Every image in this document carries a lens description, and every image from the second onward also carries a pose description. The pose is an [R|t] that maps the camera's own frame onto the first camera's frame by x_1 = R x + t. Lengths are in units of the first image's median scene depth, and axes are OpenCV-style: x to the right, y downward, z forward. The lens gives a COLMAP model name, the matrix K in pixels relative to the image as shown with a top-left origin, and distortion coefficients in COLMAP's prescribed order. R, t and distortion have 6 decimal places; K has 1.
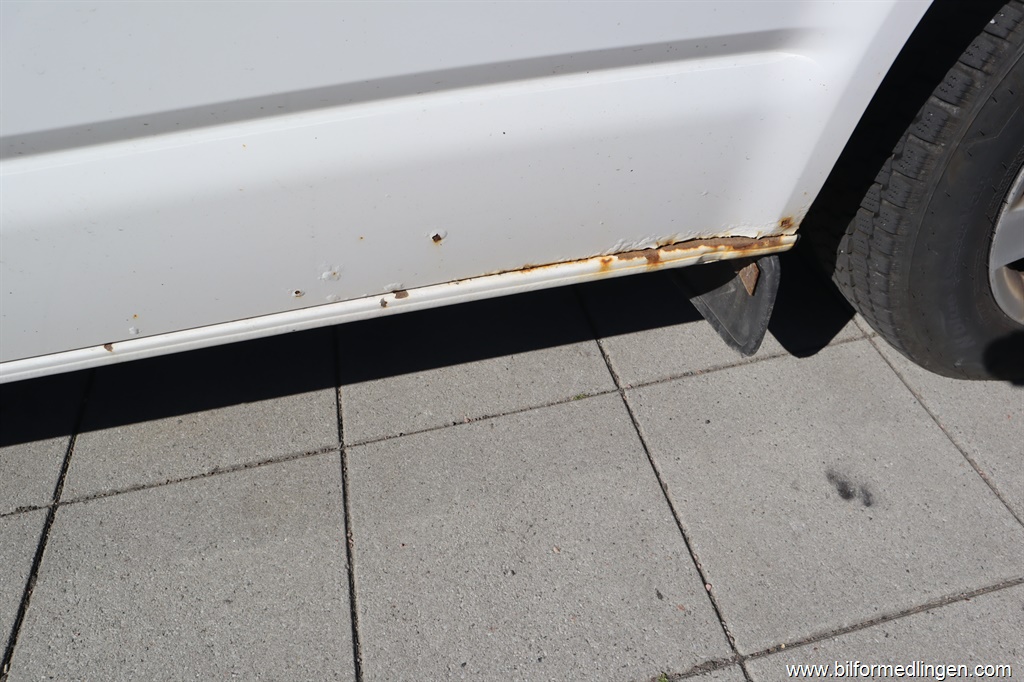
lens RADIAL K [[706.7, 0, 512.0], [0, 706.7, 341.0], [0, 0, 1]] dist [-0.110073, 0.067108]
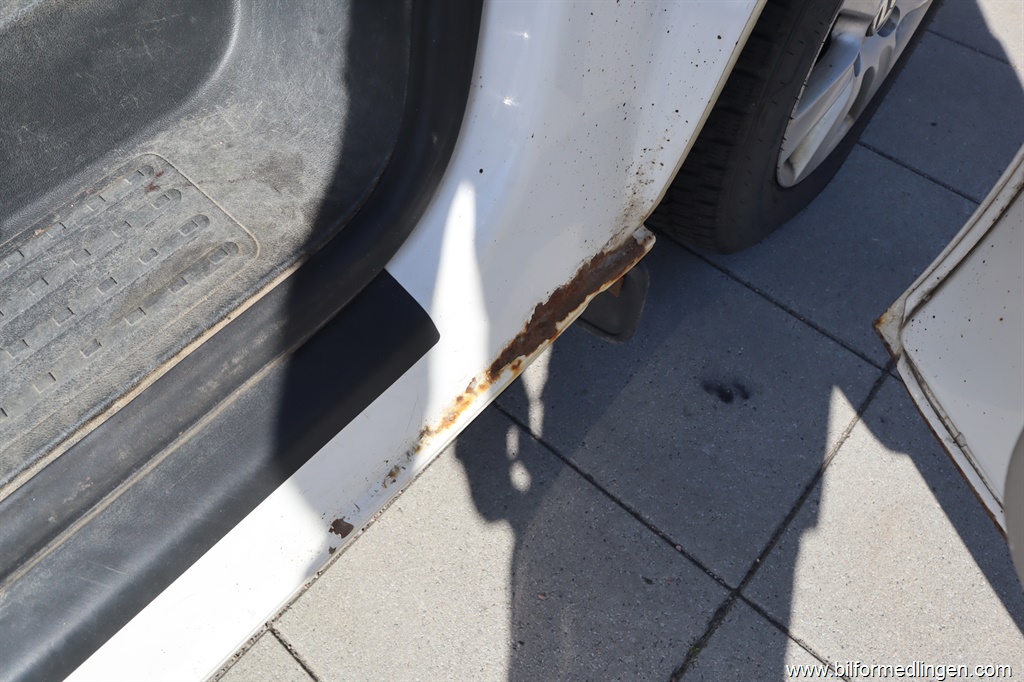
lens RADIAL K [[706.7, 0, 512.0], [0, 706.7, 341.0], [0, 0, 1]] dist [-0.110073, 0.067108]
pose [[0.807898, -0.484234, 0.335885, -0.131909], [0.399044, 0.868905, 0.292861, -0.335717], [-0.433665, -0.102569, 0.895217, 0.159144]]
